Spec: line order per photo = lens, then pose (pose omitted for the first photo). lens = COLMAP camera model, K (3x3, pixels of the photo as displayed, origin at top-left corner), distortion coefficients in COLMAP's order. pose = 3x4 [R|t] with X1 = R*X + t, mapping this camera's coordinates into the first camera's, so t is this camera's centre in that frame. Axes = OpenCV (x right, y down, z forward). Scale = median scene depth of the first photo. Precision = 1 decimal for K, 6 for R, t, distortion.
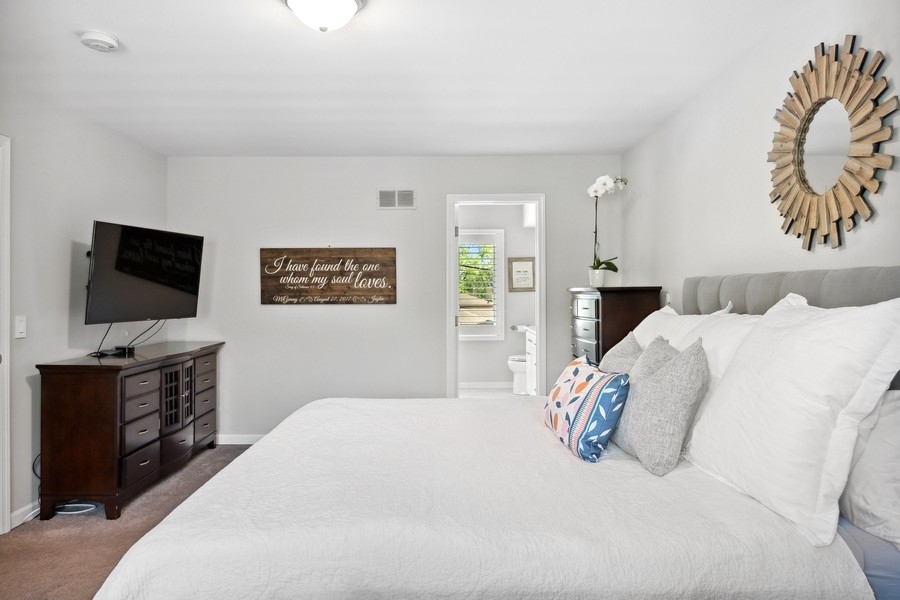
lens RADIAL K [[615.1, 0, 449.2], [0, 615.1, 297.4], [0, 0, 1]] dist [-0.004459, -0.004293]
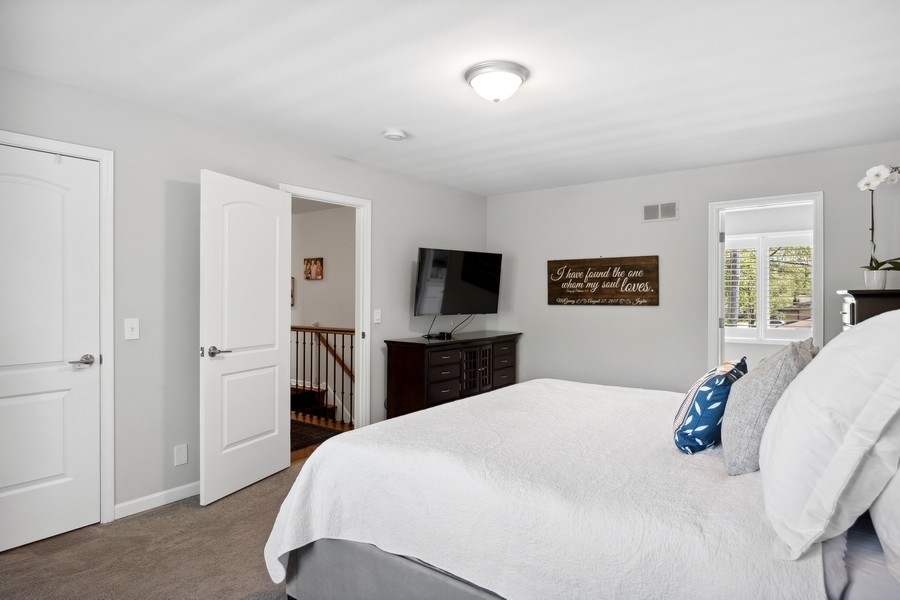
lens RADIAL K [[527.3, 0, 444.9], [0, 527.3, 298.9], [0, 0, 1]] dist [-0.008432, -0.000909]
pose [[0.792151, 0.006189, -0.610293, 0.214371], [-0.007351, 0.999973, 0.000600, 0.000373], [0.610280, 0.004011, 0.792175, 0.007328]]
